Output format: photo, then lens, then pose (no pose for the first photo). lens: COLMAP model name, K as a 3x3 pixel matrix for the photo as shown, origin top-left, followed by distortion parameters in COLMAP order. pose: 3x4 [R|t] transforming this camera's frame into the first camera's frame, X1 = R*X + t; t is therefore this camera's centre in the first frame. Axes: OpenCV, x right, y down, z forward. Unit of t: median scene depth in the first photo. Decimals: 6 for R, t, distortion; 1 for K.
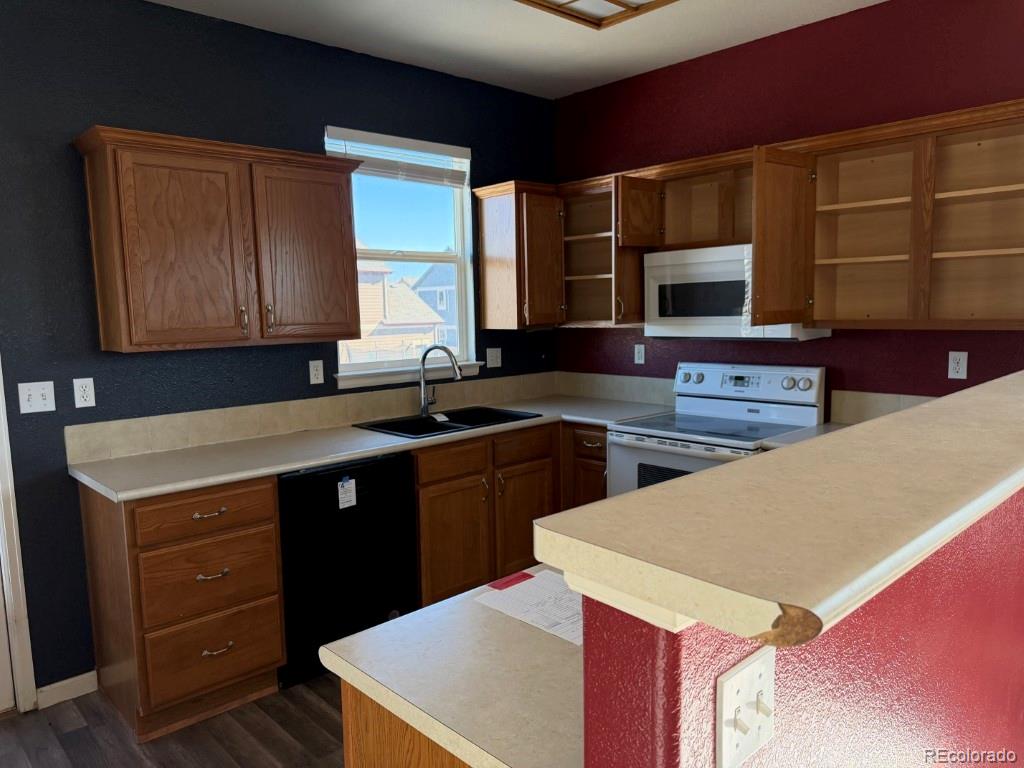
lens RADIAL K [[716.9, 0, 512.0], [0, 716.9, 384.0], [0, 0, 1]] dist [-0.002418, -0.004705]
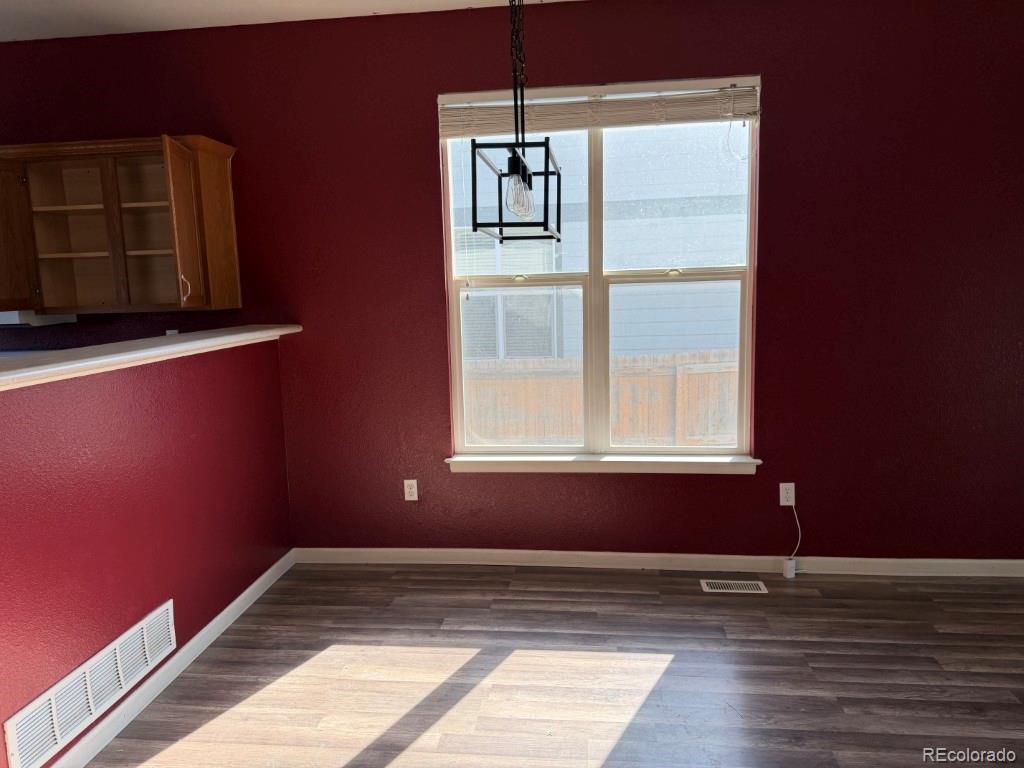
lens RADIAL K [[719.7, 0, 512.0], [0, 719.7, 384.0], [0, 0, 1]] dist [-0.001220, -0.002849]
pose [[0.764468, -0.090838, 0.638230, 0.248306], [0.083204, 0.995645, 0.042047, 0.045773], [-0.639270, 0.020960, 0.768697, -0.348593]]
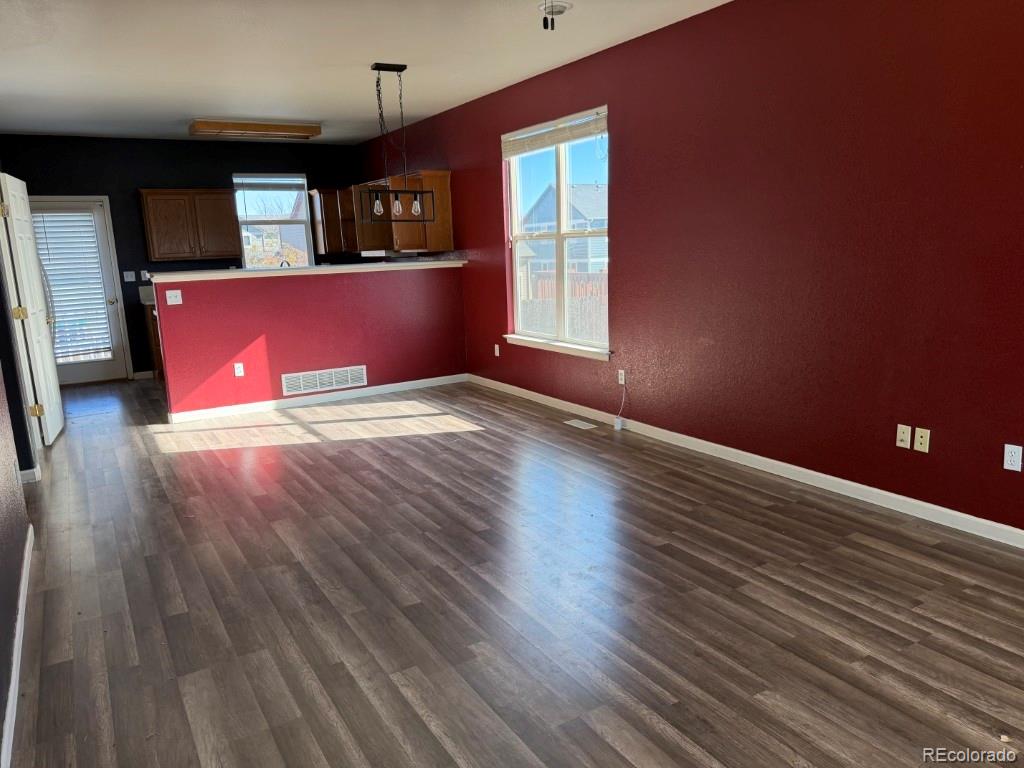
lens RADIAL K [[720.1, 0, 512.0], [0, 720.1, 384.0], [0, 0, 1]] dist [0.094641, -0.153700]
pose [[0.978959, 0.023074, -0.202746, 1.271261], [-0.005212, 0.996089, 0.088198, 0.154704], [0.203989, -0.085286, 0.975251, -1.408763]]
